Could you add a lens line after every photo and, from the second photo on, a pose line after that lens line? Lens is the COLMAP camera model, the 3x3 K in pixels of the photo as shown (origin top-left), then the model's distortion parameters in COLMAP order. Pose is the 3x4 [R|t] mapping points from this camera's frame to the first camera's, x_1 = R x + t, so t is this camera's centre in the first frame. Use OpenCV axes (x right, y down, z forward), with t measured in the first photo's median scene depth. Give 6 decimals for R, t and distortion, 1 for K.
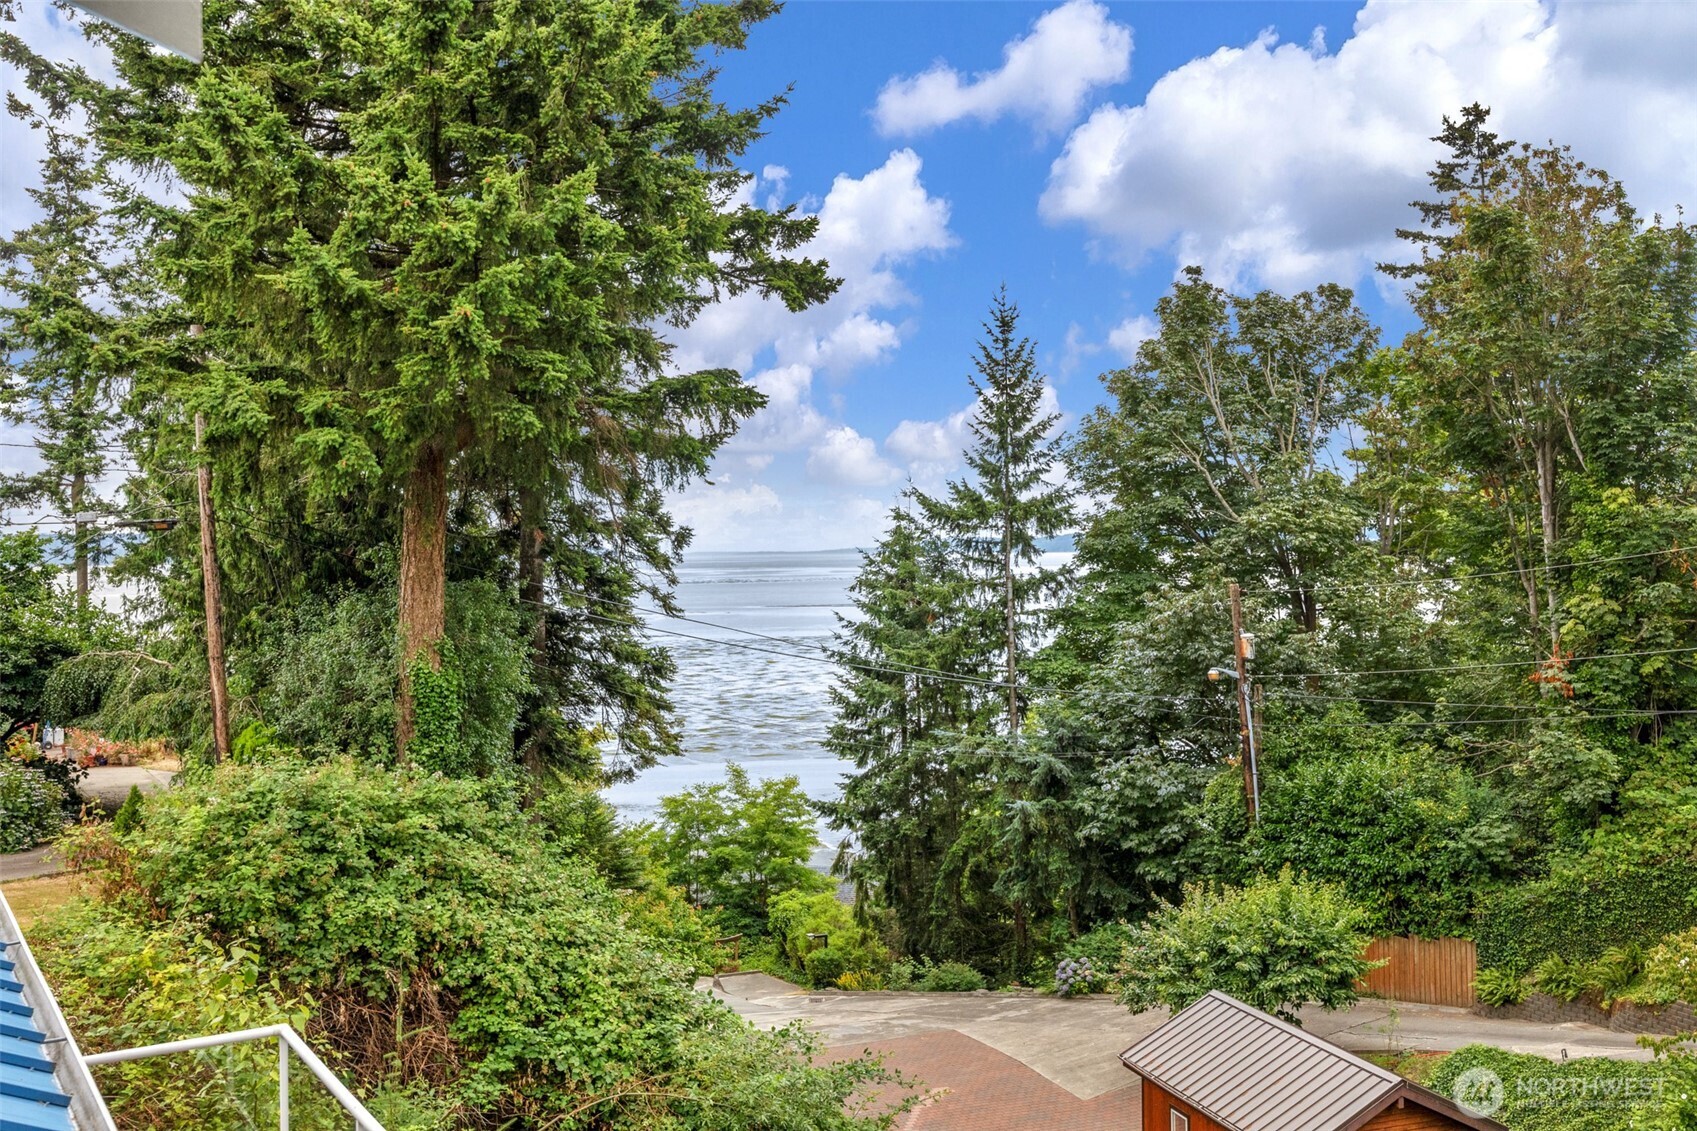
lens RADIAL K [[1622.9, 0, 840.7], [0, 1622.9, 561.7], [0, 0, 1]] dist [-0.002079, 0.000000]
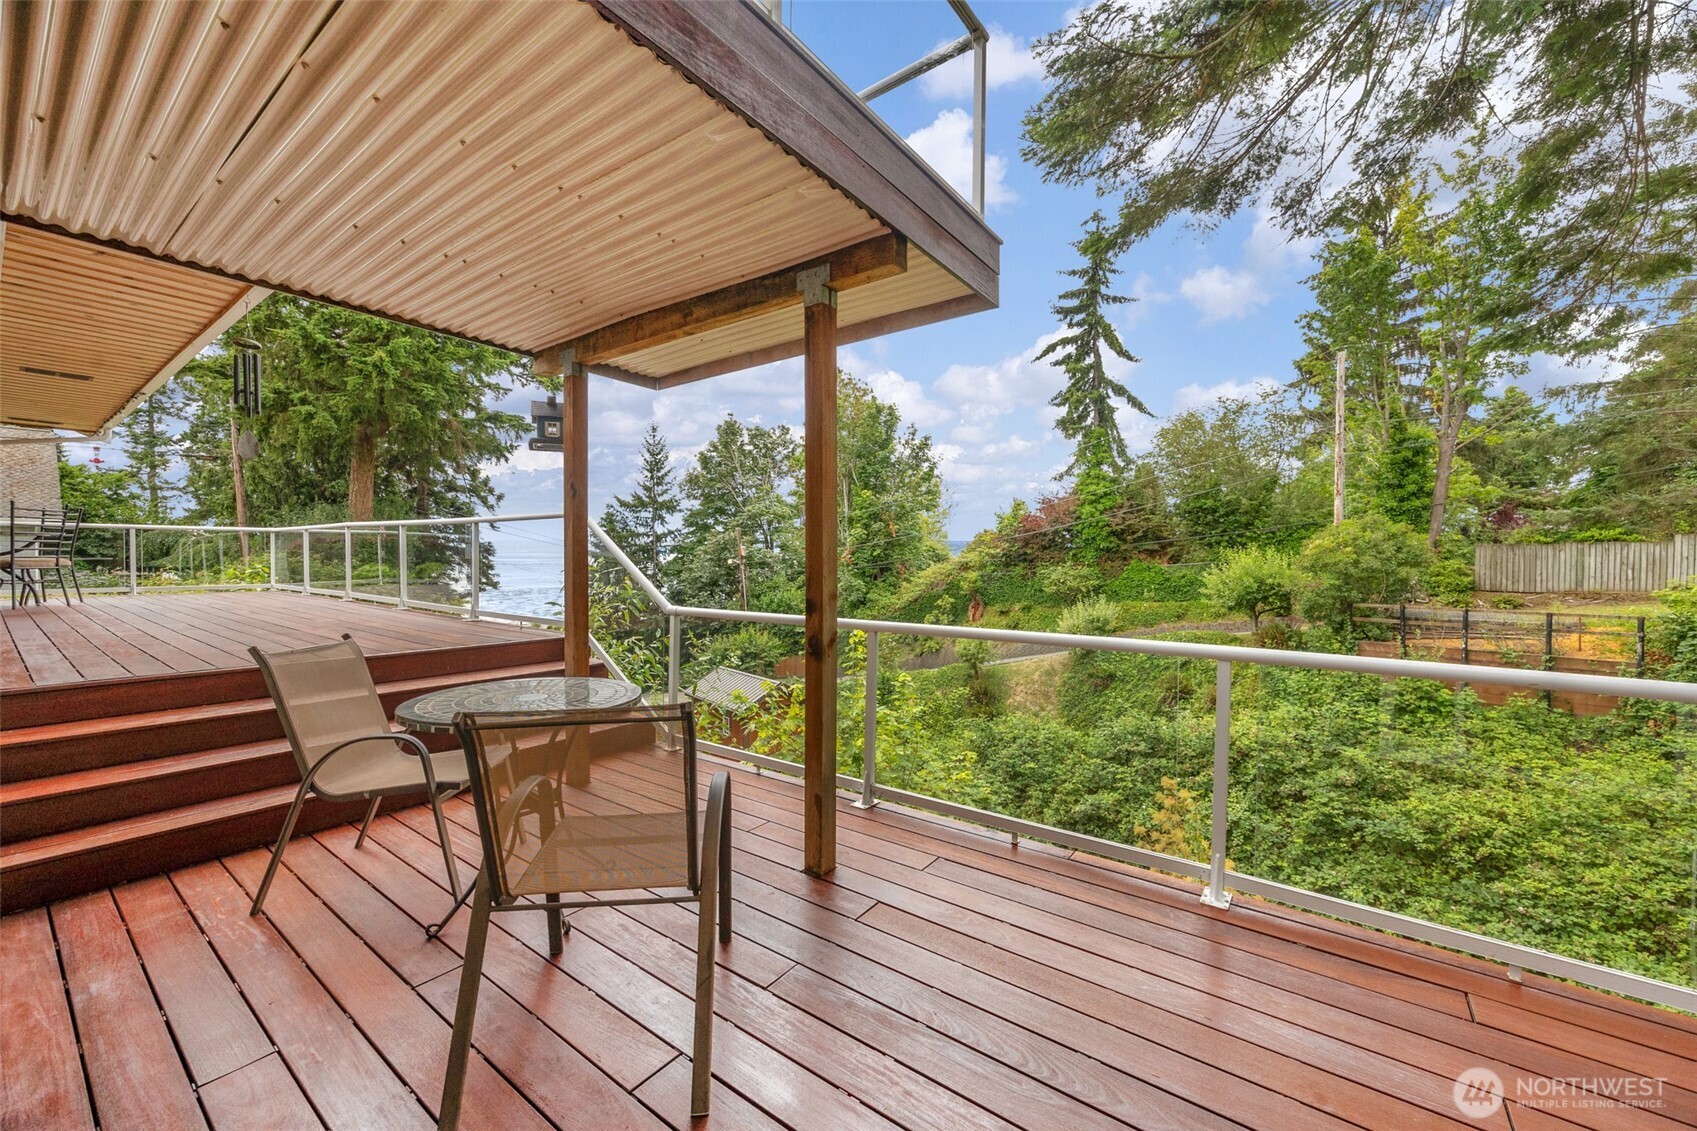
lens RADIAL K [[674.2, 0, 880.4], [0, 674.2, 587.2], [0, 0, 1]] dist [-0.002915, 0.000016]
pose [[0.925011, 0.012833, 0.379723, 0.035204], [-0.017547, 0.999806, 0.008957, 0.082061], [-0.379534, -0.014948, 0.925057, -0.084211]]
